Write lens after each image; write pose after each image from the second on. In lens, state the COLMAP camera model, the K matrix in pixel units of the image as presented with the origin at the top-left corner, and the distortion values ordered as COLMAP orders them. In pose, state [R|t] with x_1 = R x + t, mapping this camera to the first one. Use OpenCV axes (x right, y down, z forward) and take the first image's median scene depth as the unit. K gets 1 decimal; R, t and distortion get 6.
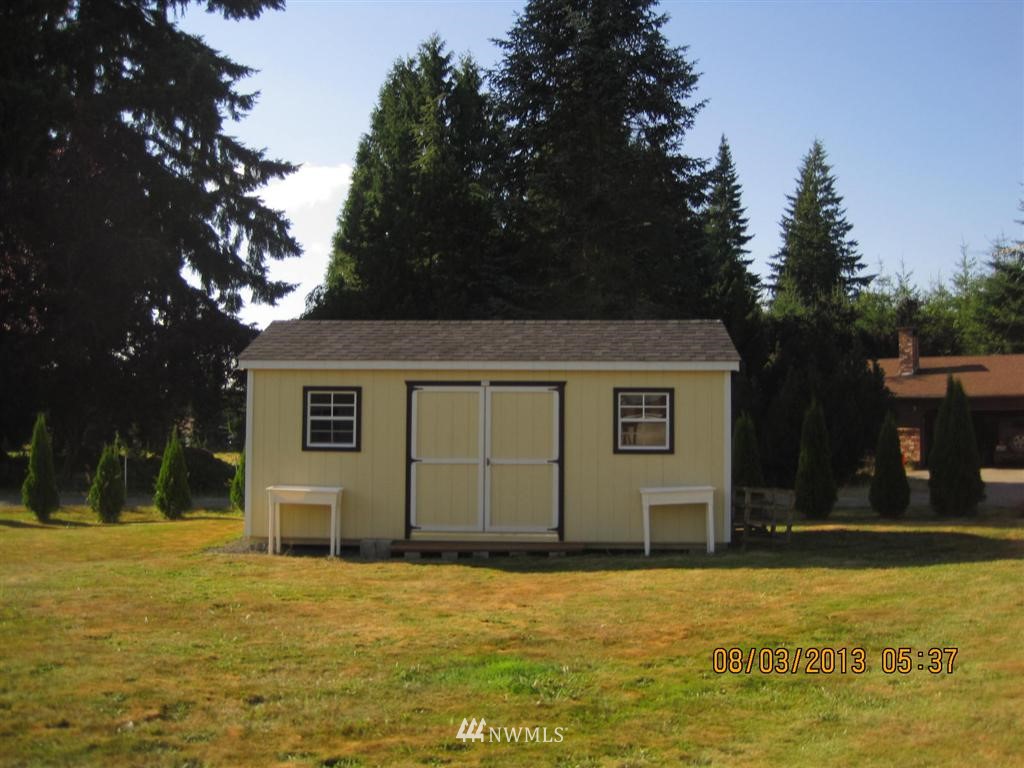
lens RADIAL K [[1058.3, 0, 512.0], [0, 1058.3, 384.0], [0, 0, 1]] dist [-0.170957, 0.138372]
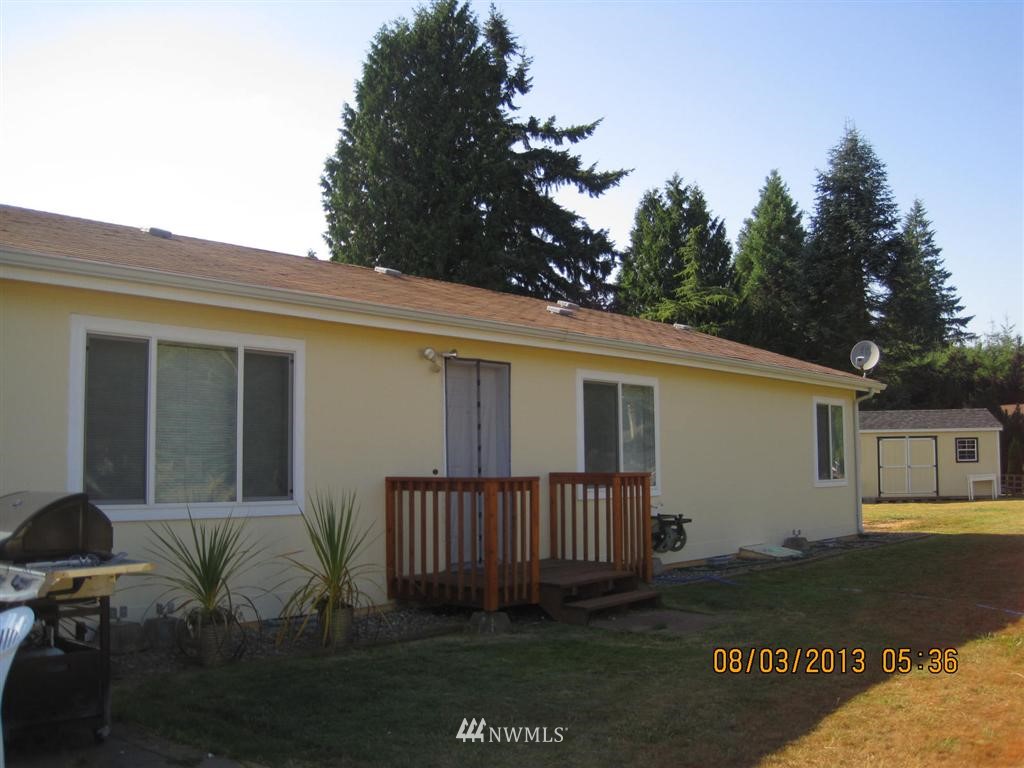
lens RADIAL K [[1058.3, 0, 512.0], [0, 1058.3, 384.0], [0, 0, 1]] dist [-0.170957, 0.138372]
pose [[0.997592, -0.019357, -0.066593, -0.188526], [0.017500, 0.999445, -0.028351, -0.017466], [0.067105, 0.027118, 0.997377, -0.372759]]
